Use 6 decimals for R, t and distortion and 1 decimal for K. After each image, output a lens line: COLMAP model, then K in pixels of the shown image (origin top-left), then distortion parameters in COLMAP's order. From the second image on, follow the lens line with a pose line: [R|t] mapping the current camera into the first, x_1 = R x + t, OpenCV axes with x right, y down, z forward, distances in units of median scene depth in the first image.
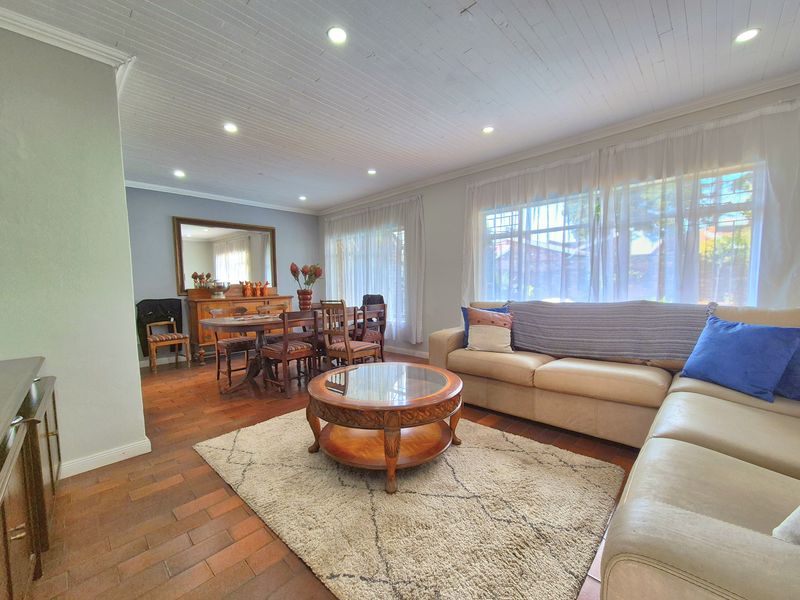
lens RADIAL K [[336.7, 0, 399.4], [0, 336.7, 307.1], [0, 0, 1]] dist [0.001786, 0.000193]
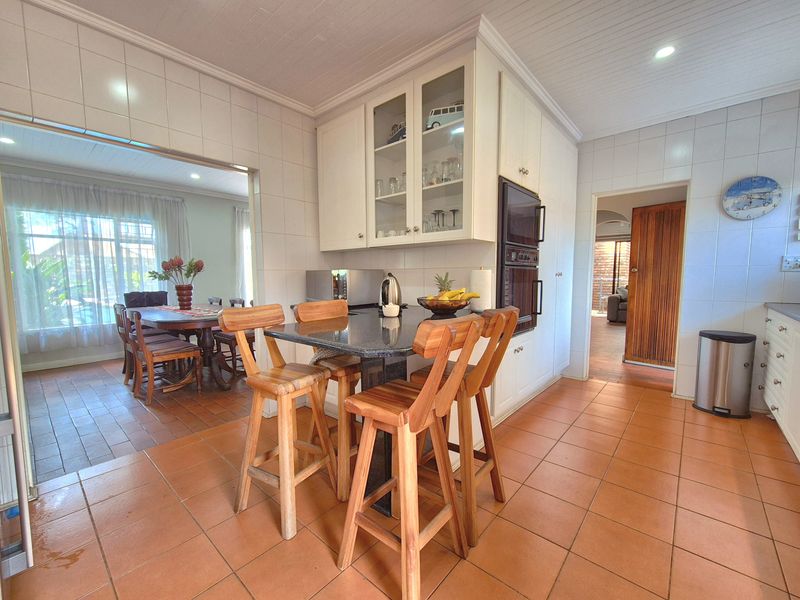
lens RADIAL K [[336.7, 0, 399.4], [0, 336.7, 307.1], [0, 0, 1]] dist [0.001786, 0.000193]
pose [[-0.045895, -0.073958, 0.996205, -1.286591], [0.074690, 0.994210, 0.077251, -0.016543], [-0.996150, 0.077952, -0.040105, 0.441160]]
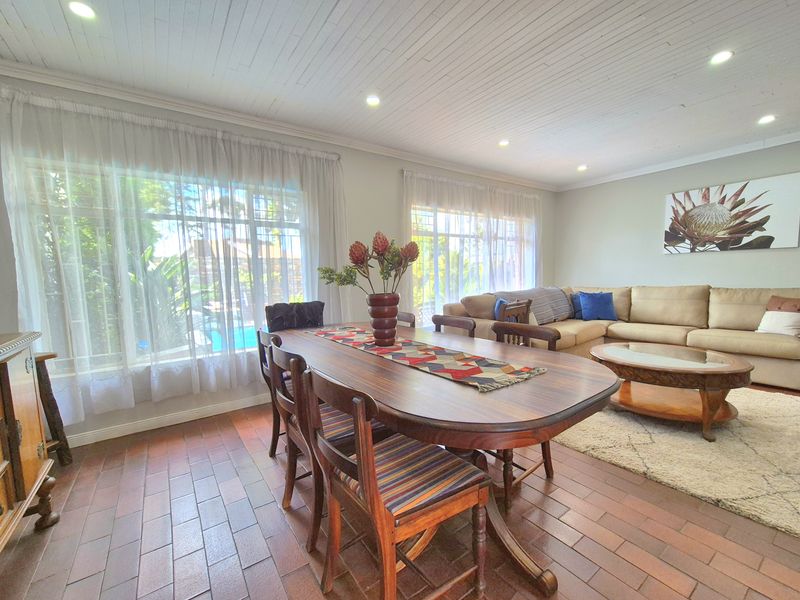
lens RADIAL K [[336.7, 0, 399.4], [0, 336.7, 307.1], [0, 0, 1]] dist [0.001786, 0.000193]
pose [[0.192358, -0.080409, 0.978025, -0.745766], [0.088818, 0.993973, 0.064251, -0.061264], [-0.977297, 0.074507, 0.198340, 0.898821]]
